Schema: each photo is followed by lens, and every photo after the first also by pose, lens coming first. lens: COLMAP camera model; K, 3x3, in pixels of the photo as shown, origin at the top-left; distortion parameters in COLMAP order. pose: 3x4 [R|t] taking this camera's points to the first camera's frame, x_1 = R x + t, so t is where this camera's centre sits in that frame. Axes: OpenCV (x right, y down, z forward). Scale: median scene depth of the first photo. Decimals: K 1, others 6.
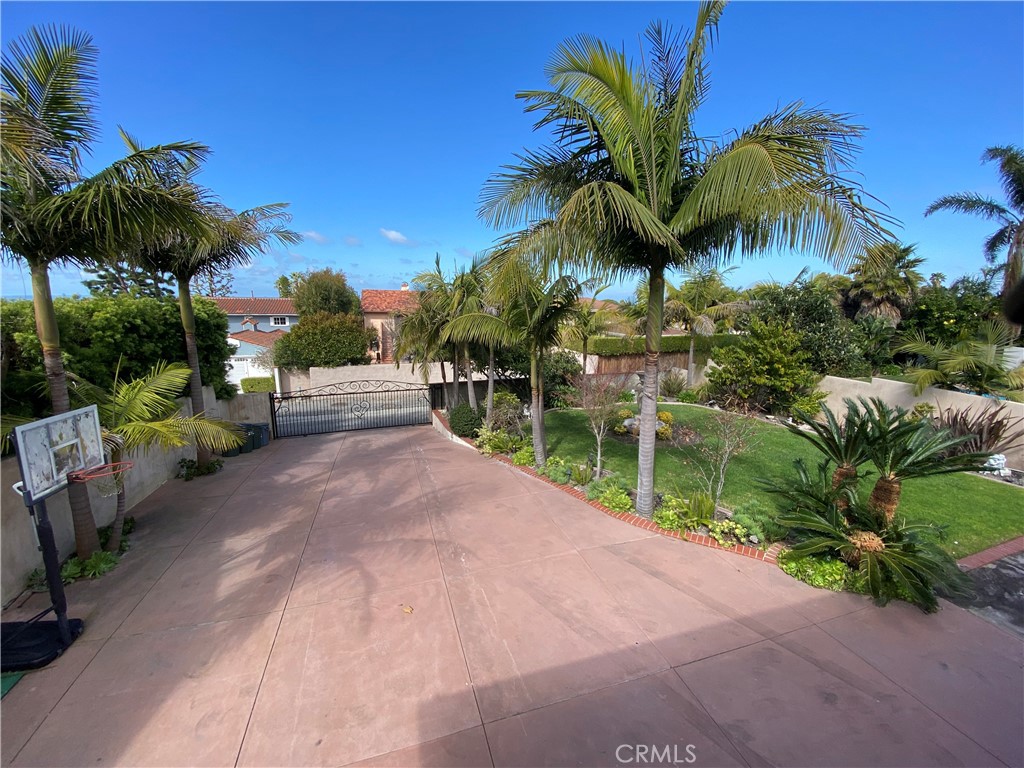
lens RADIAL K [[415.2, 0, 512.0], [0, 415.2, 384.0], [0, 0, 1]] dist [0.010150, -0.016041]
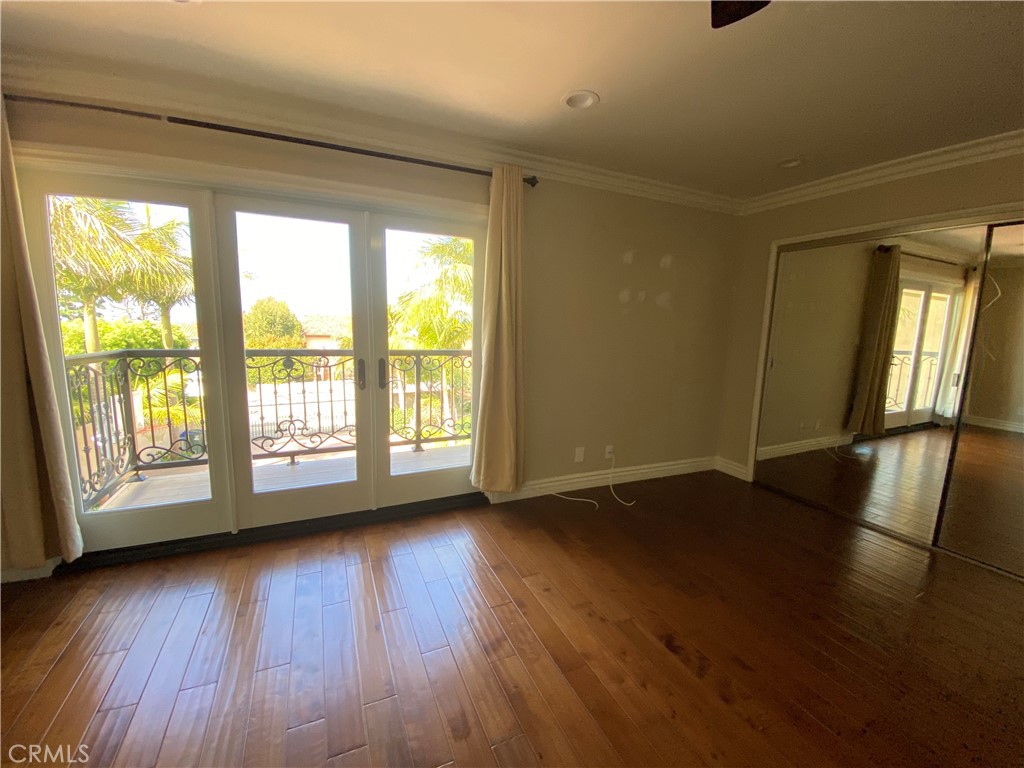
lens RADIAL K [[415.2, 0, 512.0], [0, 415.2, 384.0], [0, 0, 1]] dist [0.010150, -0.016041]
pose [[0.990979, -0.011417, 0.133528, 0.055445], [0.019246, 0.998160, -0.057494, 0.043004], [-0.132626, 0.059545, 0.989376, -0.225766]]
